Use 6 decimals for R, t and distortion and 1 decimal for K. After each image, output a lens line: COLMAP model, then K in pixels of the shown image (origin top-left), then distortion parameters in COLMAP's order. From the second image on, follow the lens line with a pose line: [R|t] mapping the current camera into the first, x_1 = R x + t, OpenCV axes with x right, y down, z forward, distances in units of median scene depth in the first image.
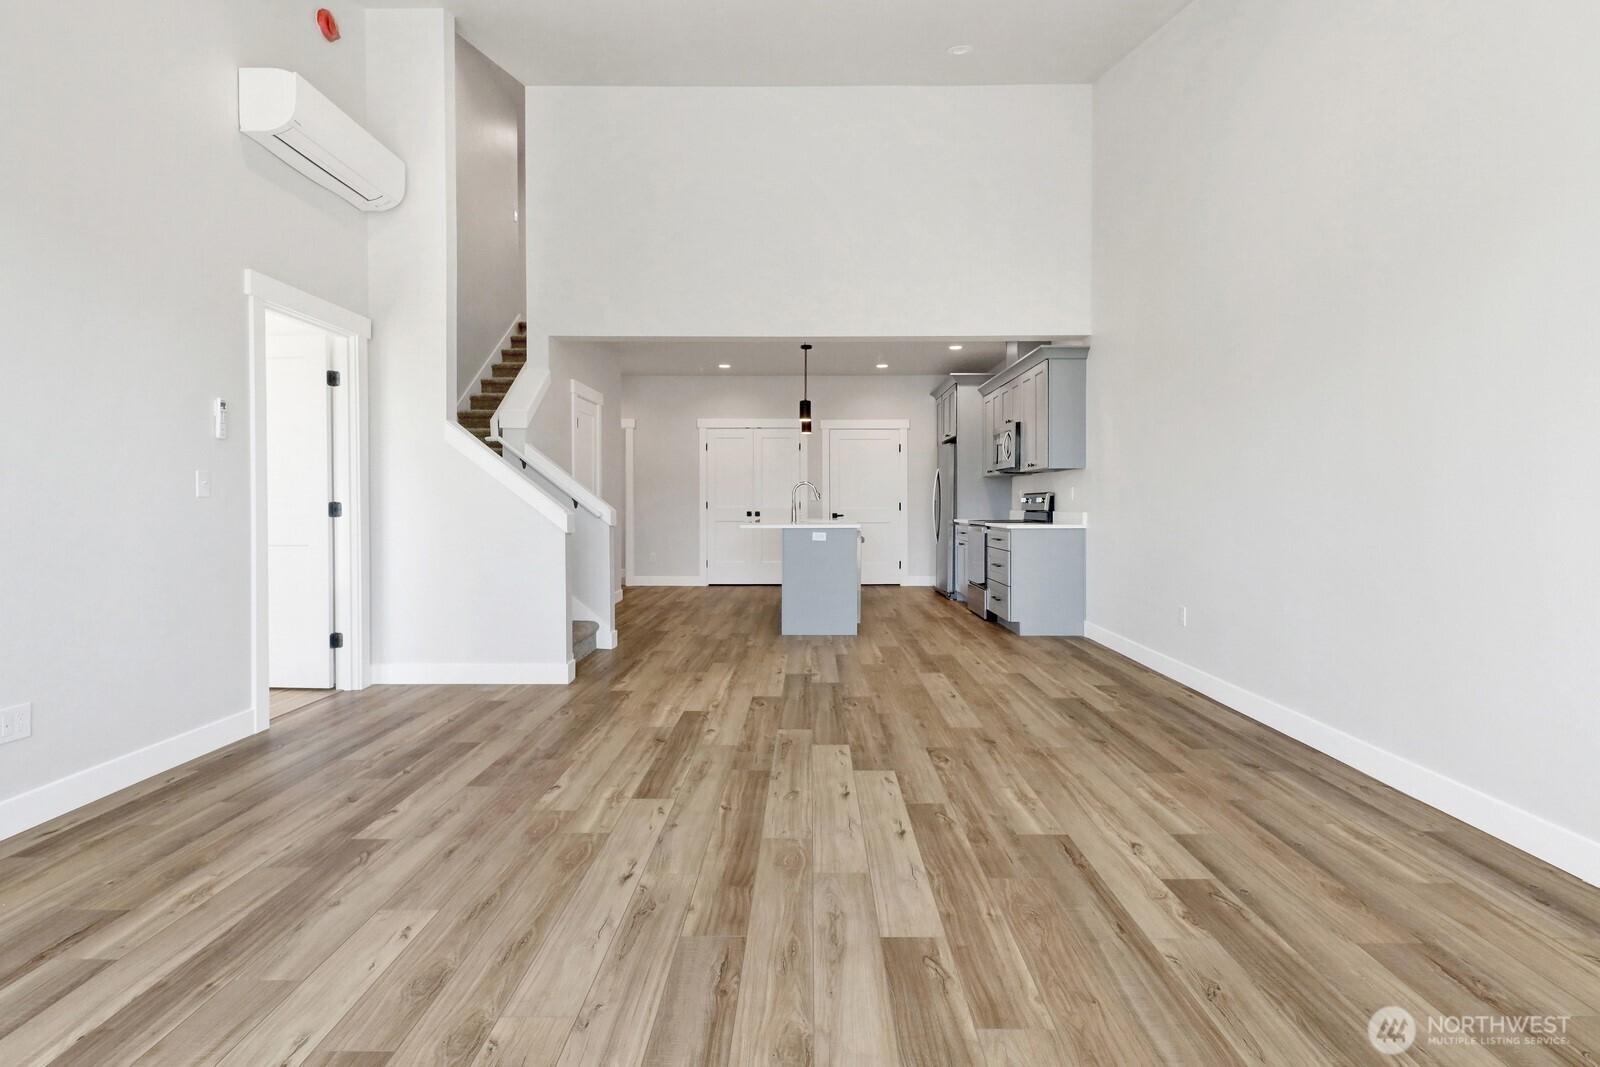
lens RADIAL K [[798.6, 0, 804.1], [0, 798.6, 506.6], [0, 0, 1]] dist [0.001099, -0.000386]
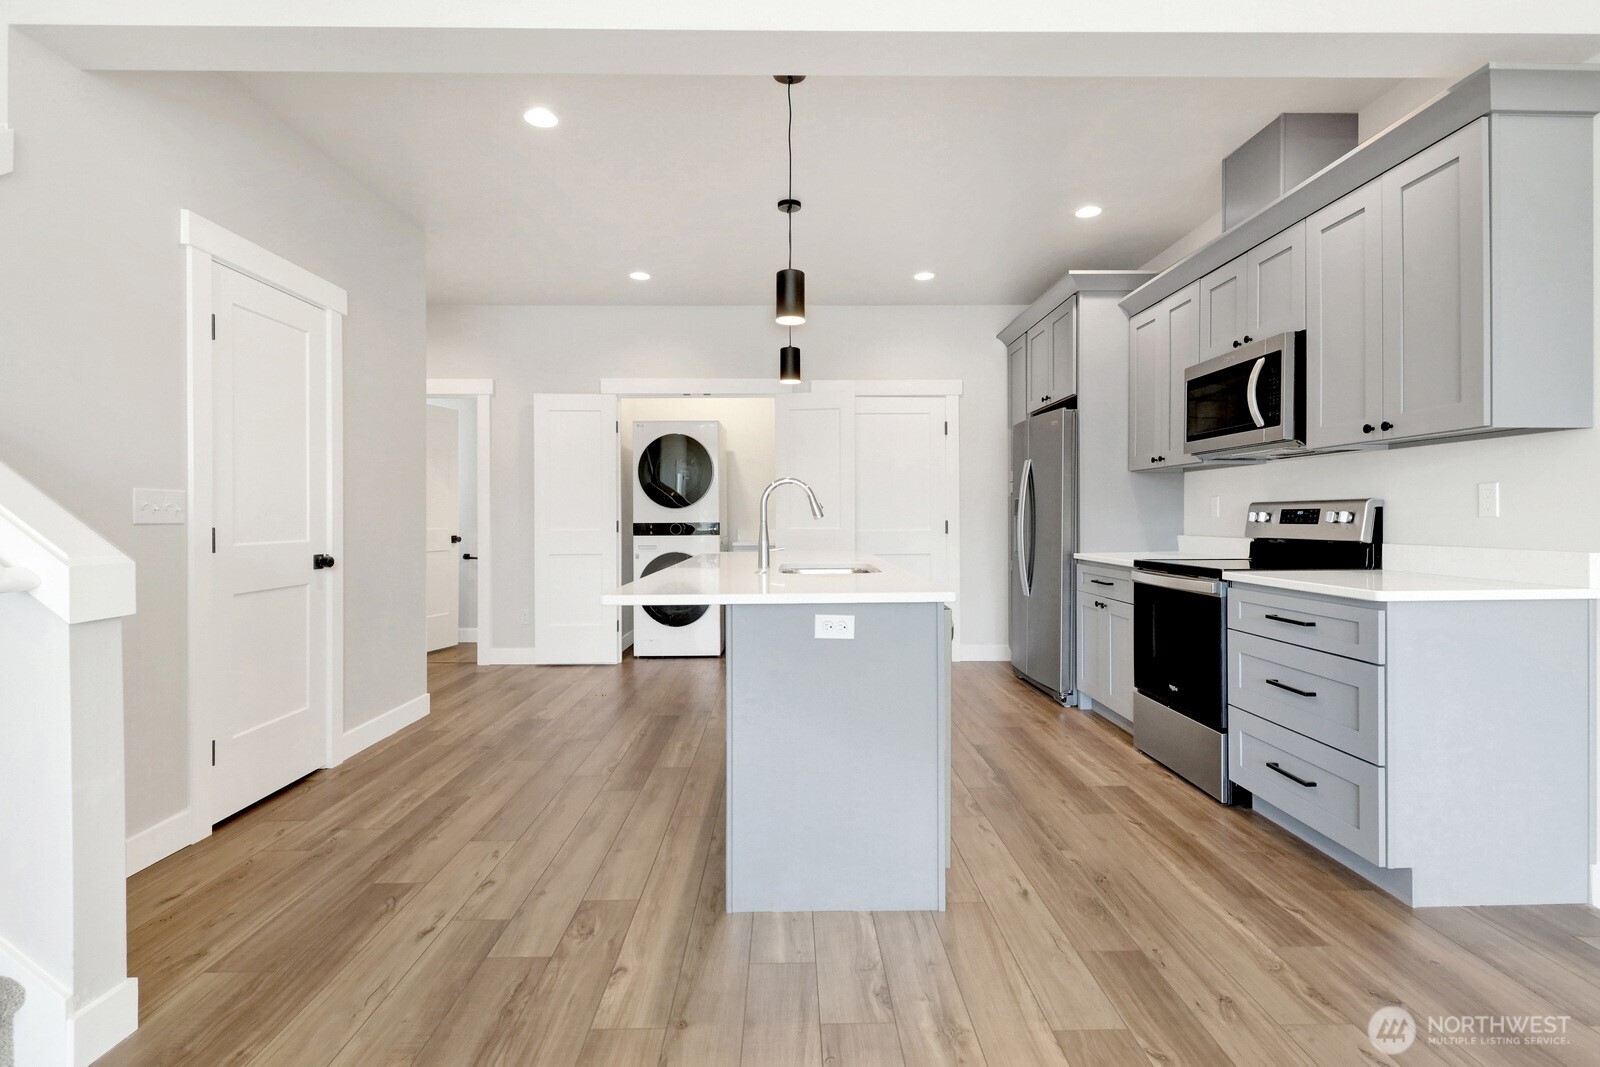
lens RADIAL K [[800.8, 0, 801.2], [0, 800.8, 518.6], [0, 0, 1]] dist [-0.000460, 0.000454]
pose [[0.999645, -0.003557, 0.026412, -0.003430], [0.003611, 0.999991, -0.001990, -0.006745], [-0.026404, 0.002085, 0.999649, 0.500789]]
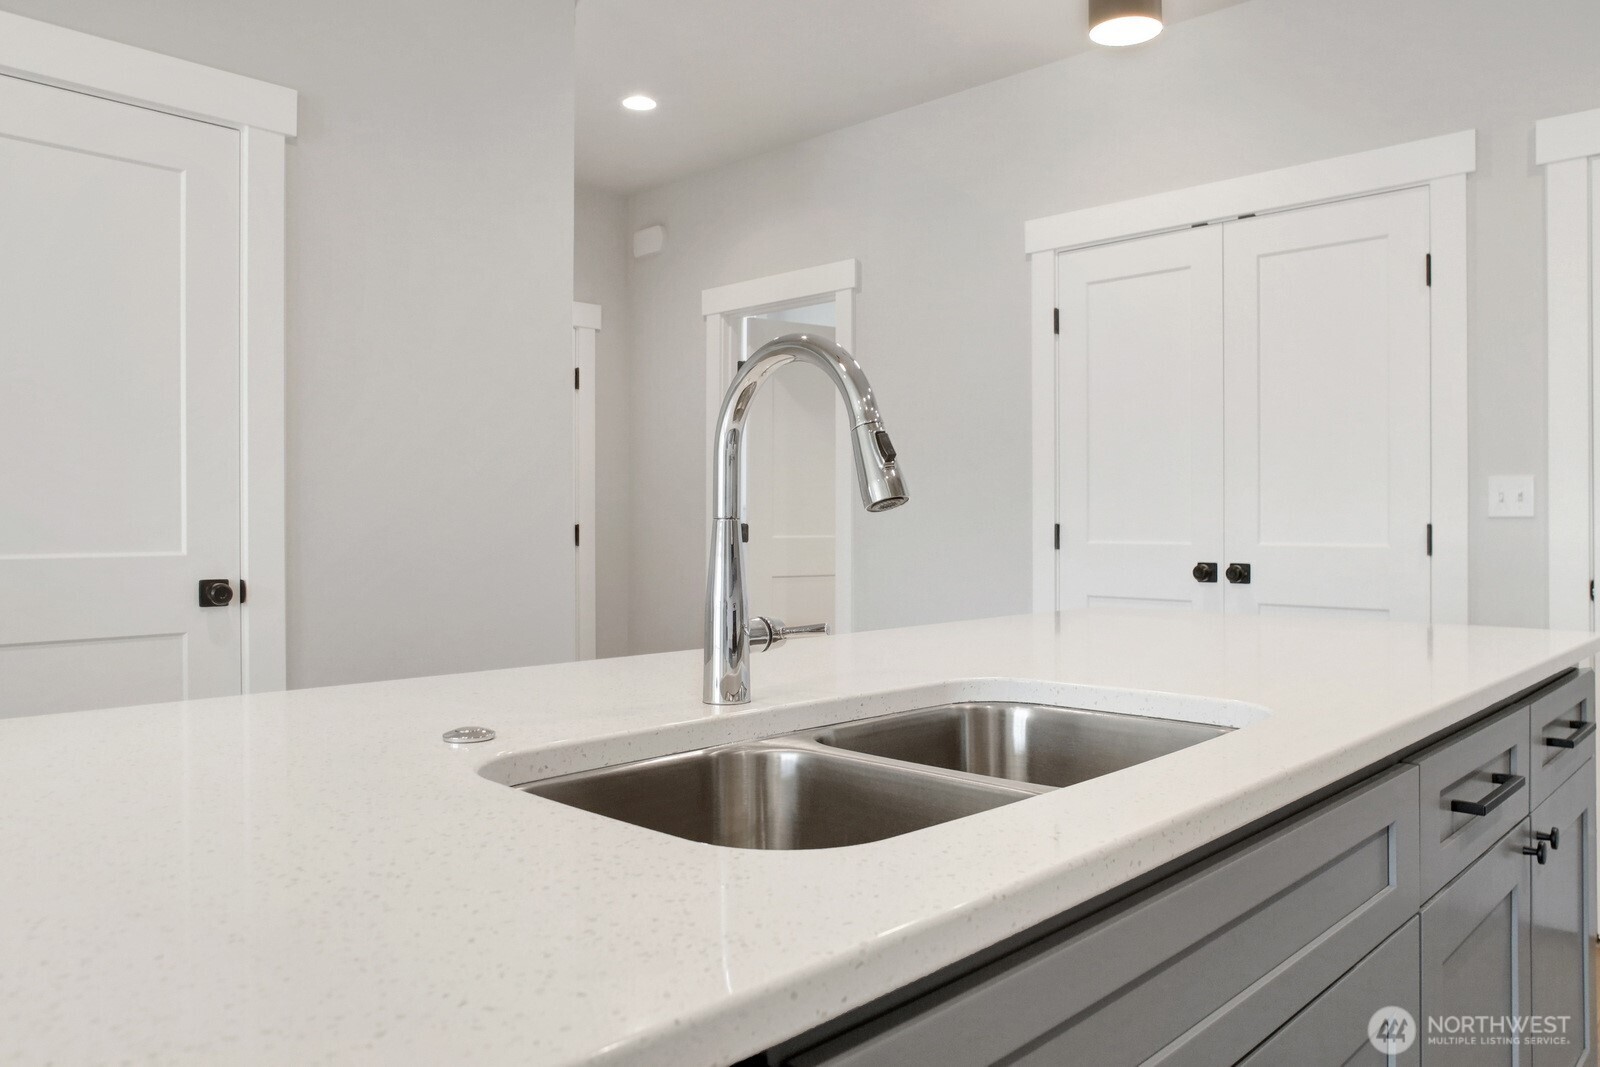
lens RADIAL K [[1139.4, 0, 800.0], [0, 1139.4, 533.5], [0, 0, 1]] dist [-0.080555, 0.047372]
pose [[0.729880, 0.006867, -0.683540, 0.093228], [-0.003763, 0.999975, 0.006028, -0.005394], [0.683565, -0.001827, 0.729888, 0.808946]]
